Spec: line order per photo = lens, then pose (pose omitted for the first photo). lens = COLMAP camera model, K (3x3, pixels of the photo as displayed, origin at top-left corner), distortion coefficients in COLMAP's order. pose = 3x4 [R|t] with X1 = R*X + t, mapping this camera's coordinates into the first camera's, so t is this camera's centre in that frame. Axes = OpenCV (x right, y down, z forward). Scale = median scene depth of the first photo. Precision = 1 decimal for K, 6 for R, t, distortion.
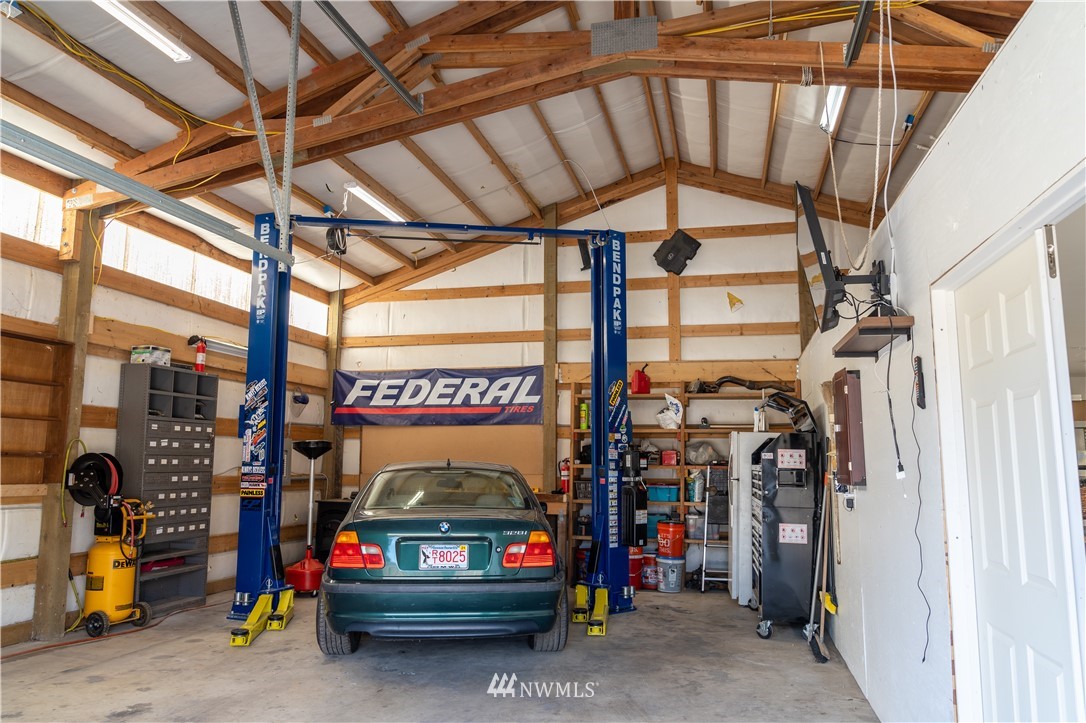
lens RADIAL K [[762.4, 0, 543.0], [0, 762.4, 361.5], [0, 0, 1]] dist [-0.043380, 0.004053]
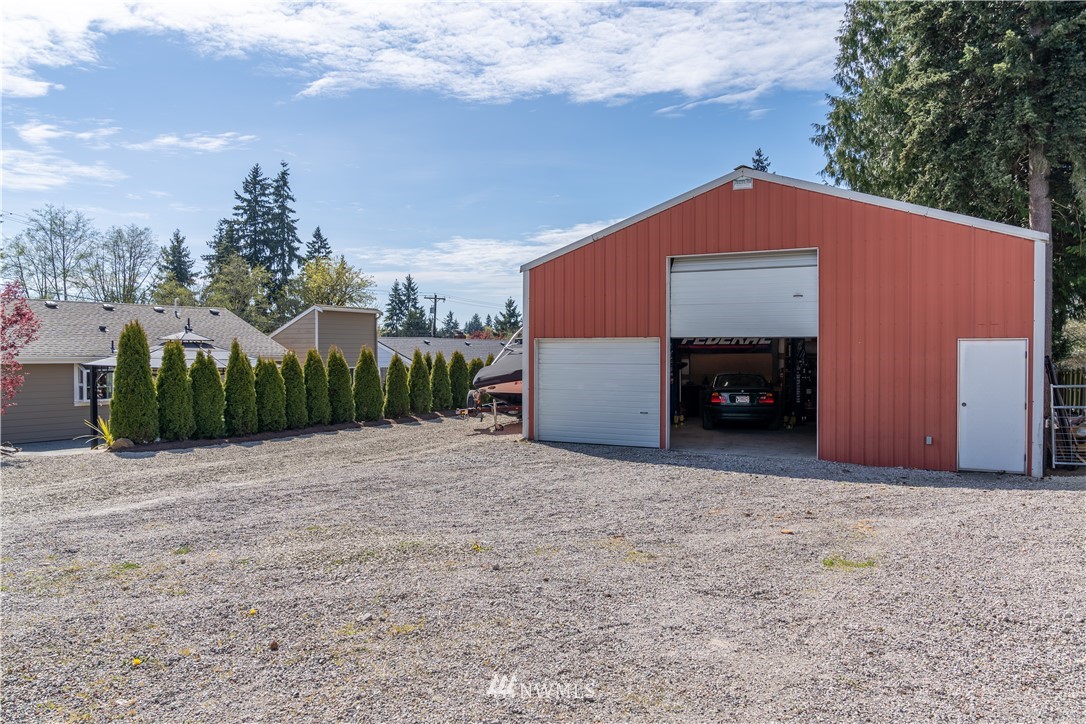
lens RADIAL K [[799.3, 0, 543.0], [0, 799.3, 362.0], [0, 0, 1]] dist [-0.049591, 0.011210]
pose [[0.960069, -0.001124, -0.279762, 0.011663], [0.040726, 0.989901, 0.135783, -0.319079], [0.276784, -0.141754, 0.950419, -1.919476]]
